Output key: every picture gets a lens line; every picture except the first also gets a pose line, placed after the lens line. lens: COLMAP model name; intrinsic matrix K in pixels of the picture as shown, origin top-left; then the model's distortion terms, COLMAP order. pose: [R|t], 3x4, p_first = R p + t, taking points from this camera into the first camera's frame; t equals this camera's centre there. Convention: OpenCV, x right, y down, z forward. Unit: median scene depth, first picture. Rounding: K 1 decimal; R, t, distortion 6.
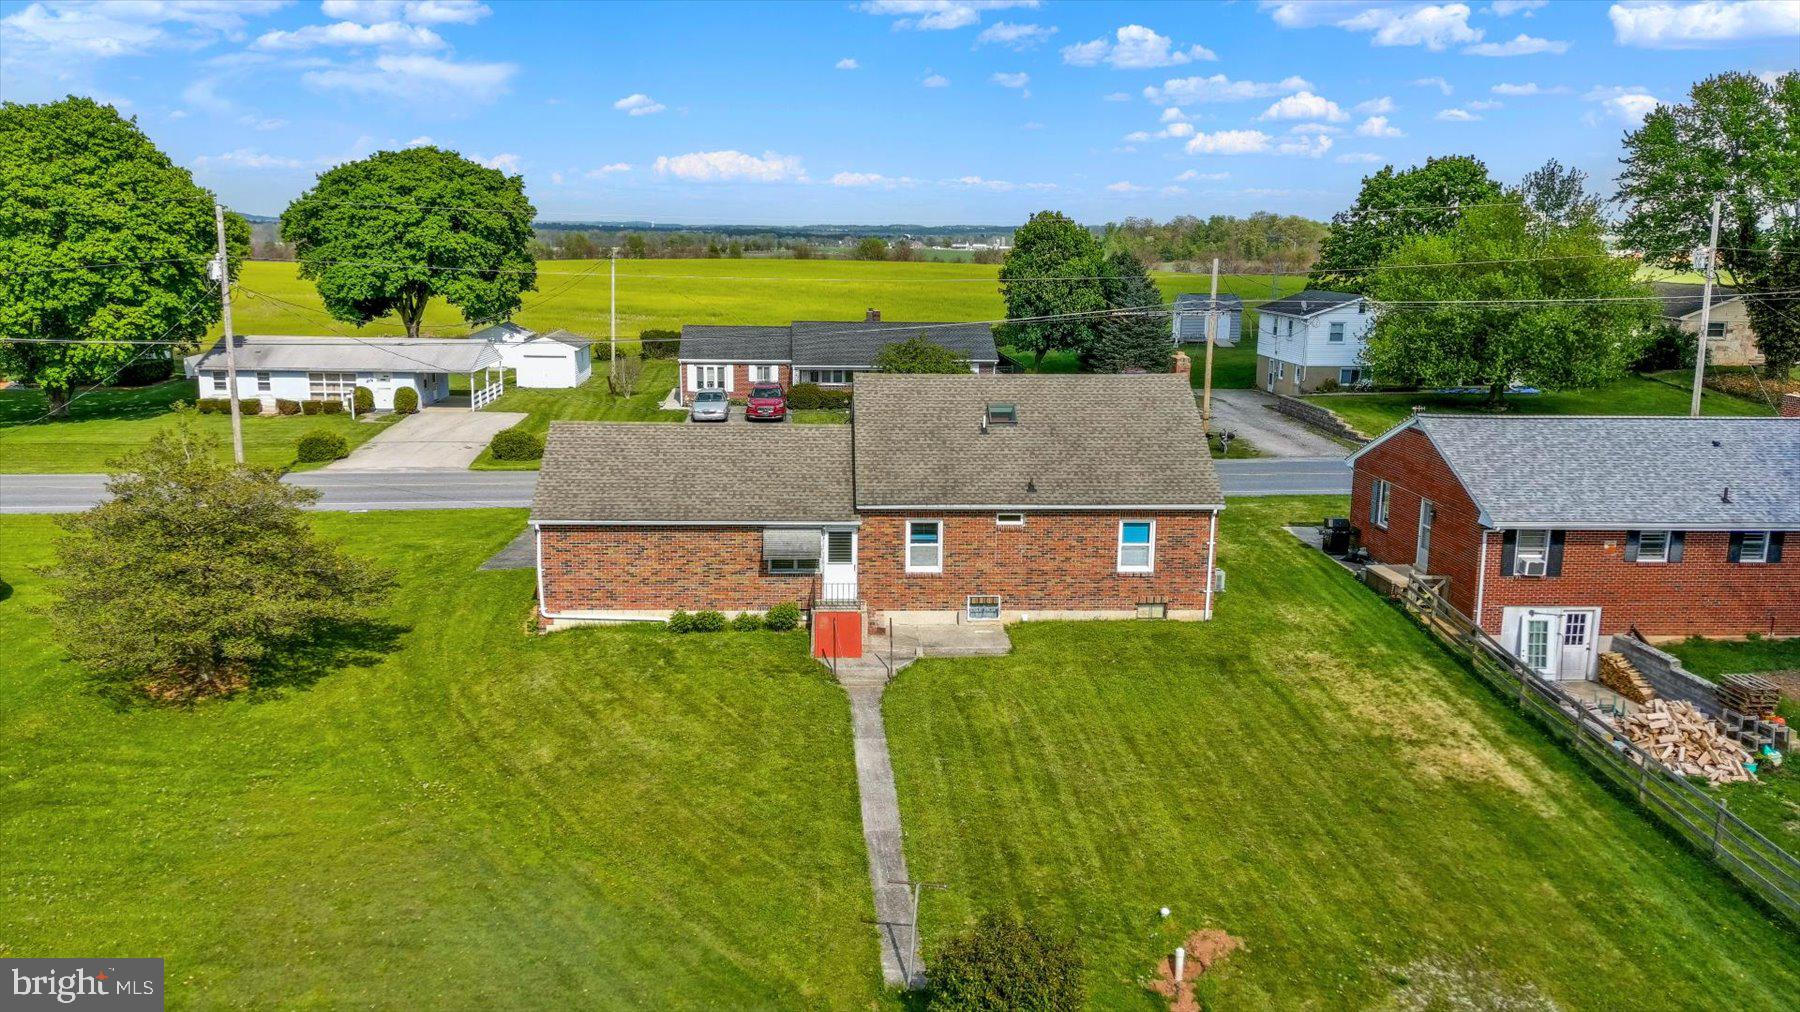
lens RADIAL K [[1391.5, 0, 901.6], [0, 1391.5, 503.1], [0, 0, 1]] dist [0.088914, -0.129856]
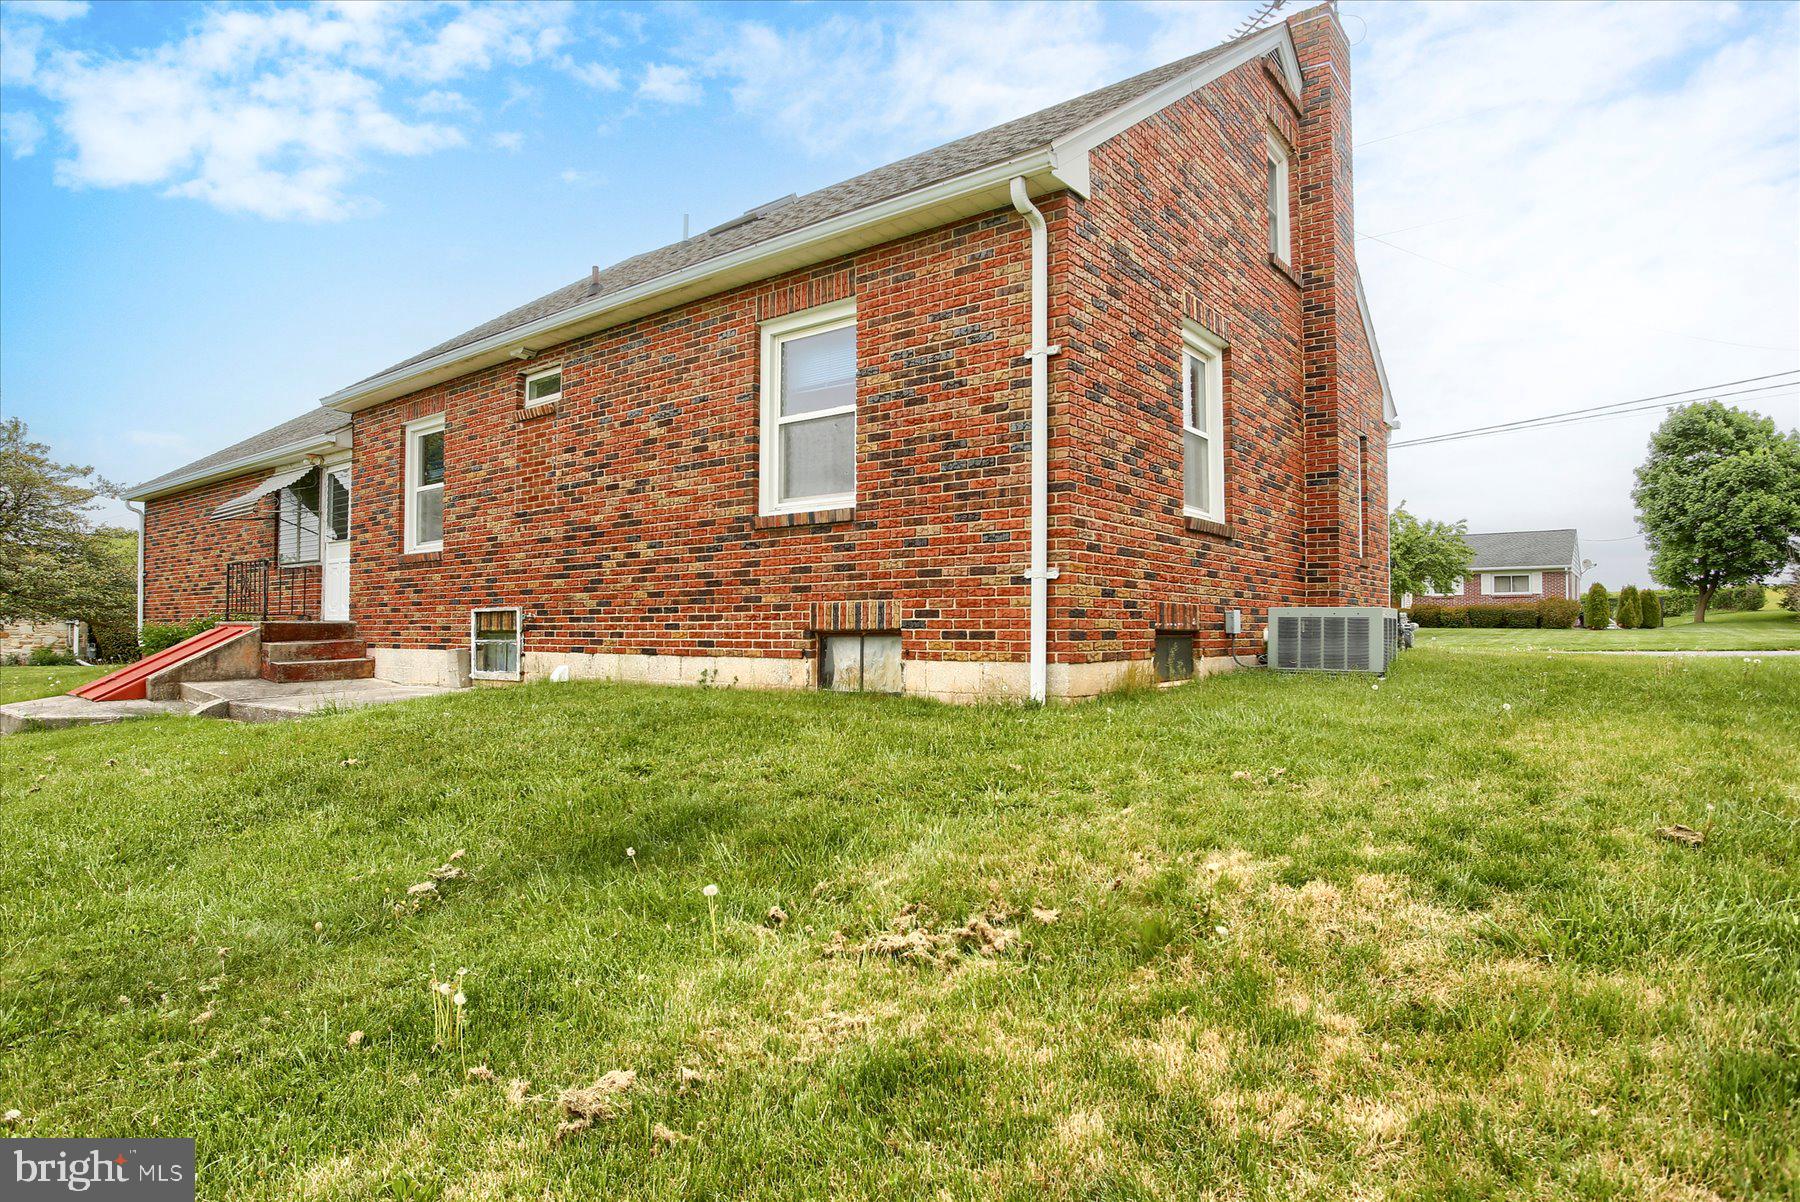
lens RADIAL K [[1020.6, 0, 888.4], [0, 1020.6, 608.0], [0, 0, 1]] dist [-0.061732, 0.000329]
pose [[0.744560, -0.027299, -0.666997, 0.310658], [-0.120488, 0.977258, -0.174498, 0.100173], [0.656591, 0.210289, 0.724338, 0.877511]]
